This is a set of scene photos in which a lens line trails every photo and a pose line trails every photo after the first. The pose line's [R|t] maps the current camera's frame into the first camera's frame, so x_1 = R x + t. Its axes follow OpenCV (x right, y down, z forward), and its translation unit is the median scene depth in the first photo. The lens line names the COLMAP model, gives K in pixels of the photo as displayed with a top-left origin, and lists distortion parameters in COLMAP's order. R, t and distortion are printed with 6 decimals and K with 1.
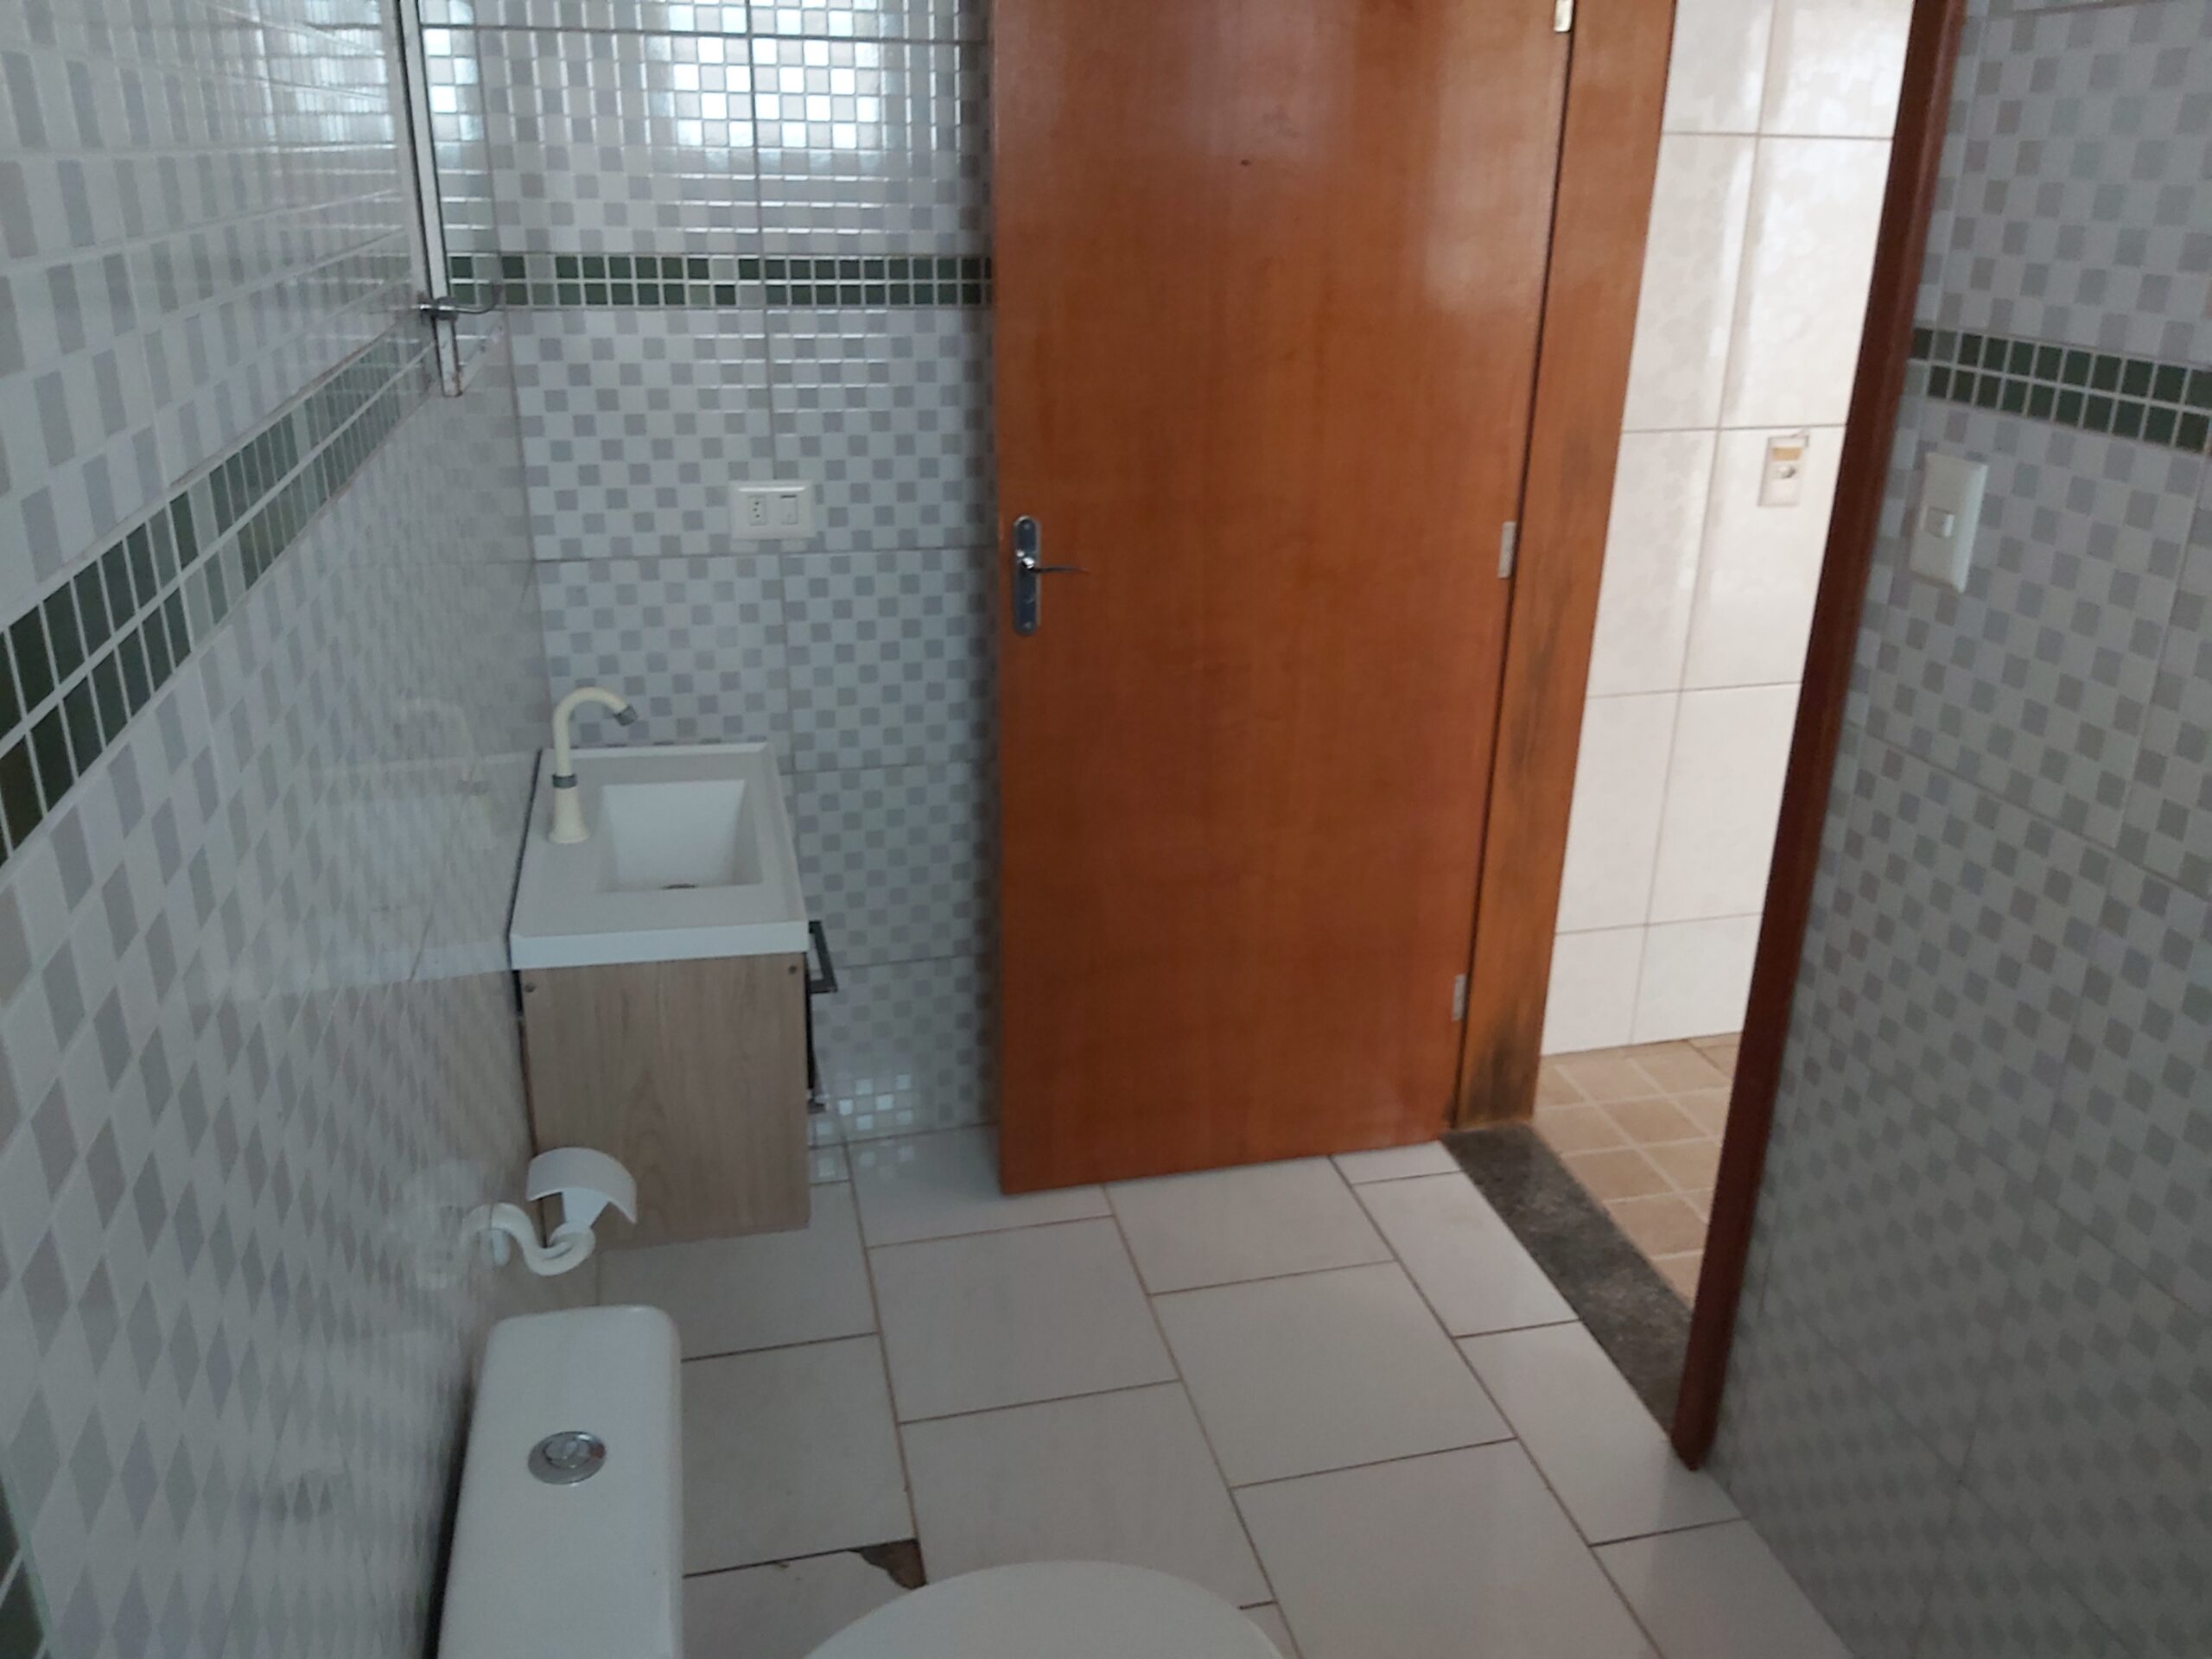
lens RADIAL K [[1710.5, 0, 1106.0], [0, 1710.5, 829.5], [0, 0, 1]] dist [0.002294, -0.001072]
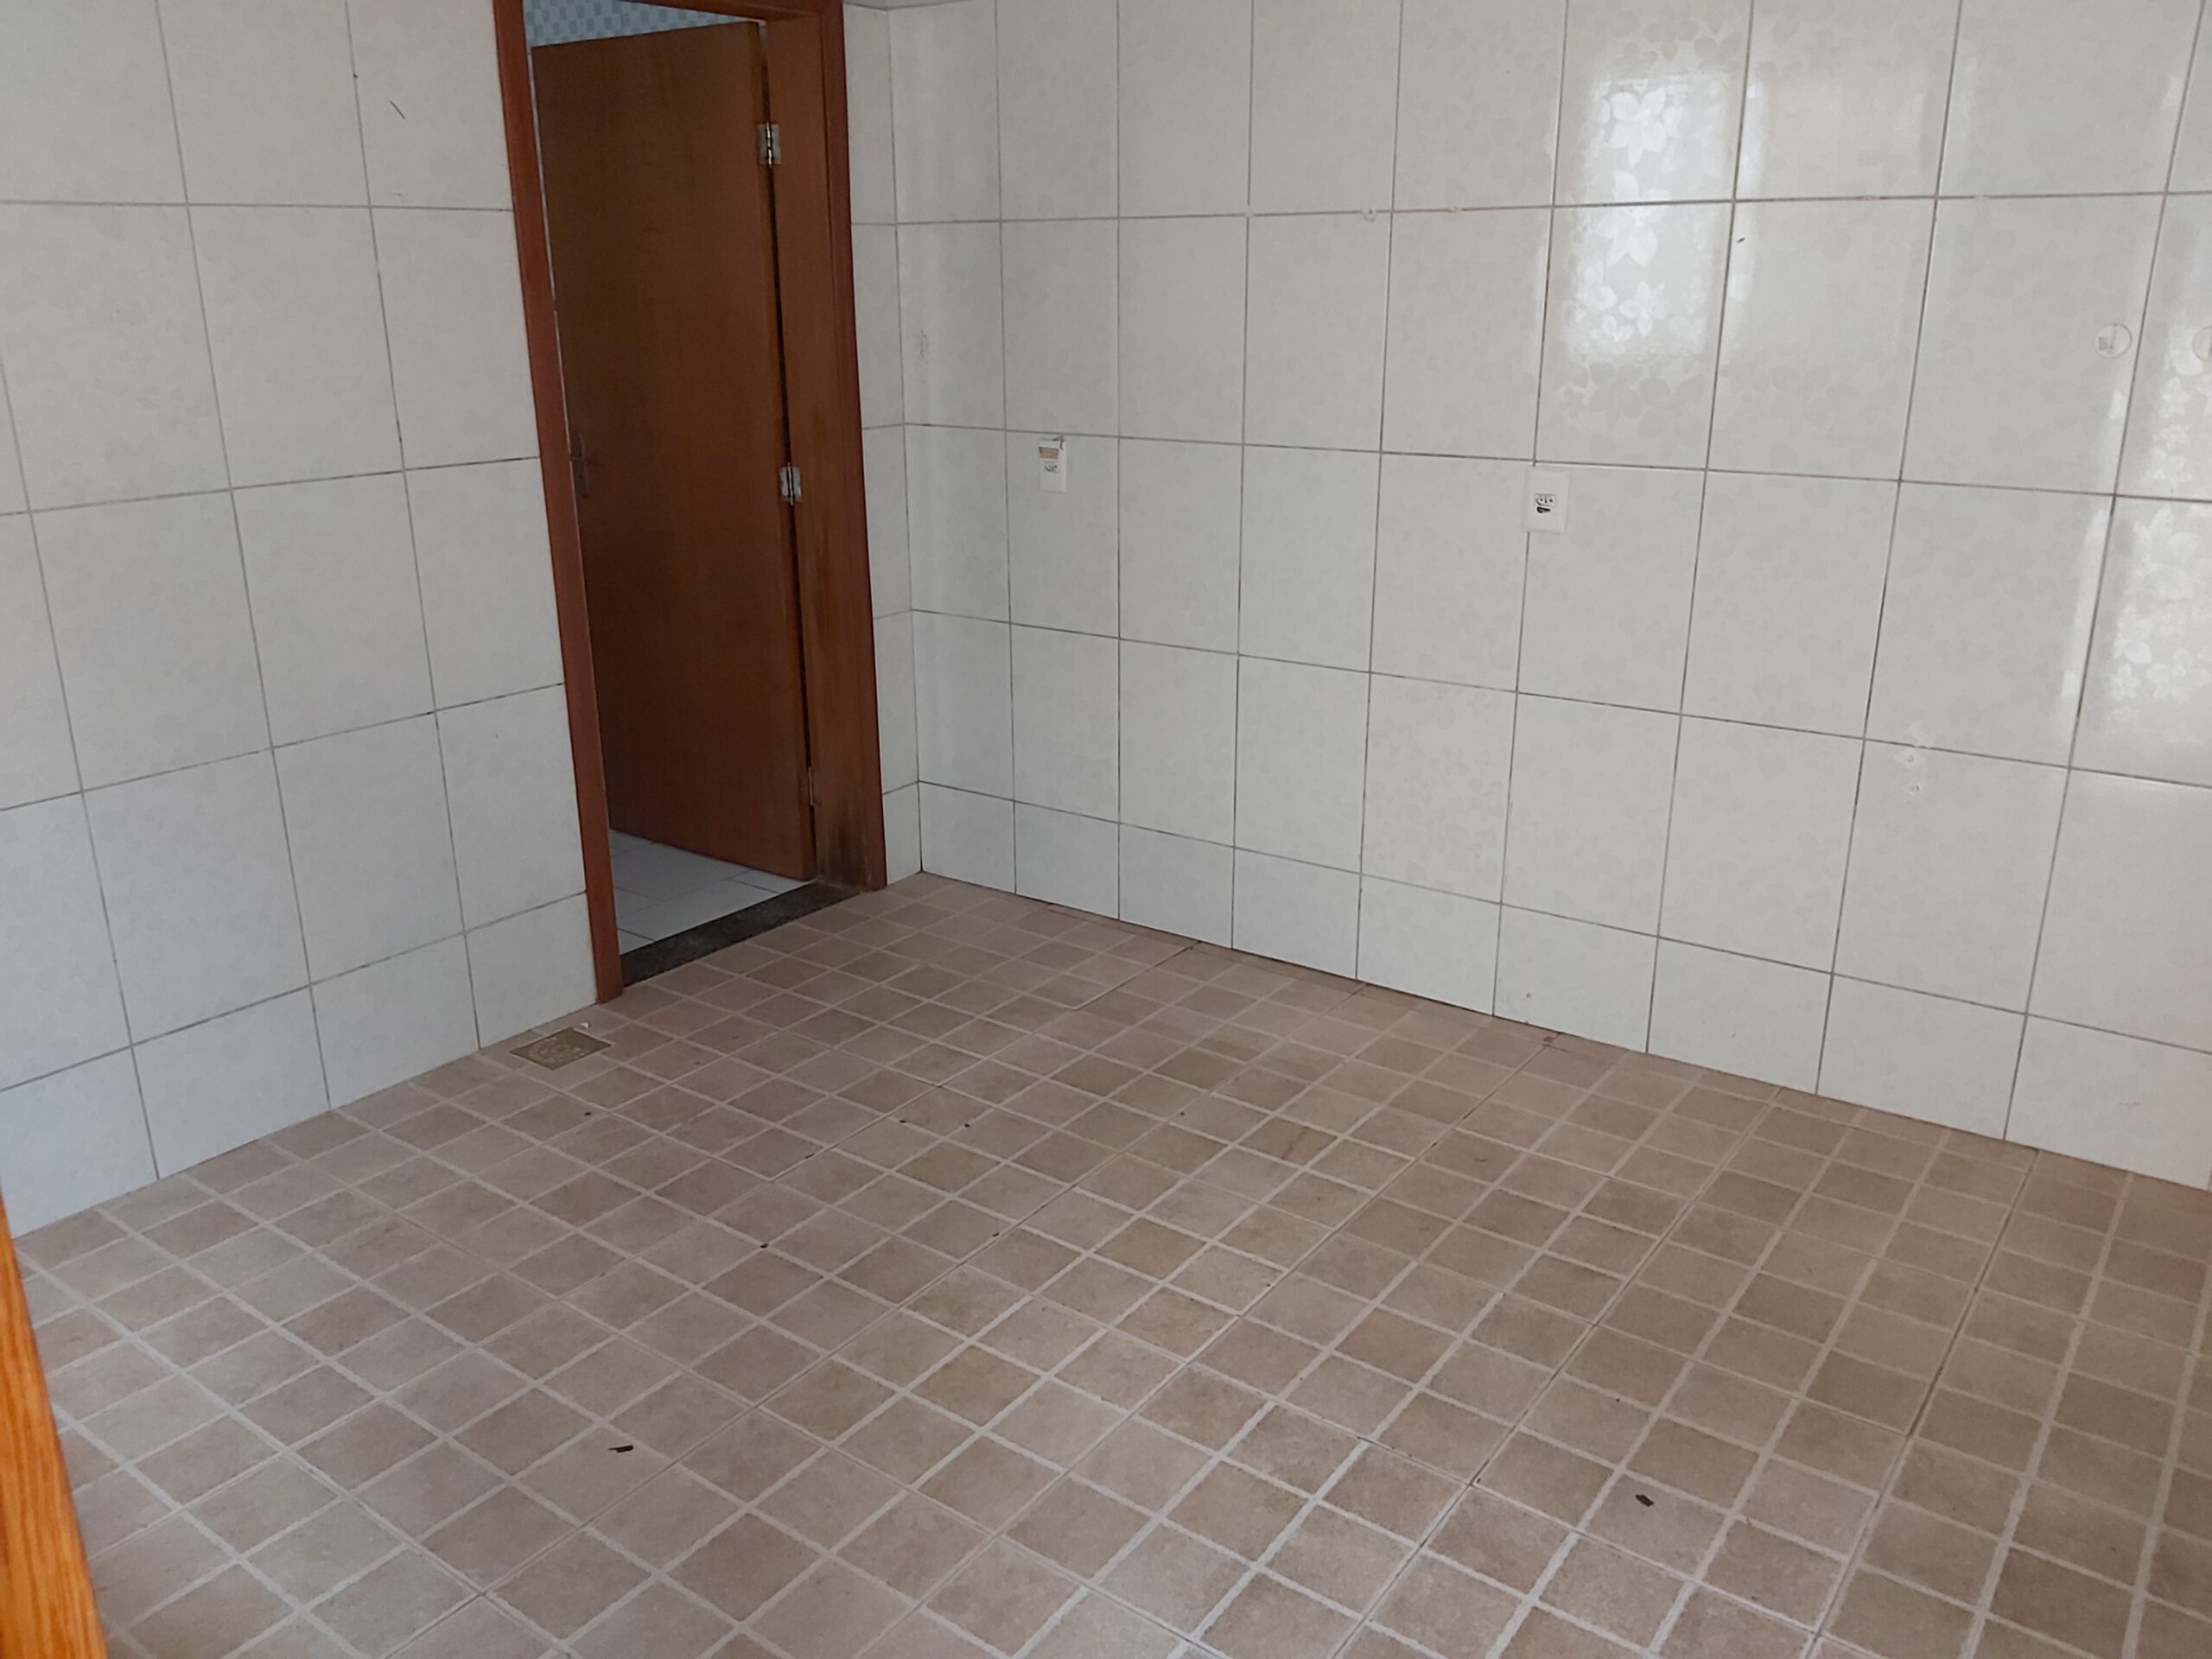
lens RADIAL K [[1710.5, 0, 1106.0], [0, 1710.5, 829.5], [0, 0, 1]] dist [0.002294, -0.001072]
pose [[0.638394, 0.220897, -0.737331, 1.496222], [-0.258548, 0.963816, 0.064894, -0.030717], [0.724987, 0.149207, 0.672407, 0.162869]]
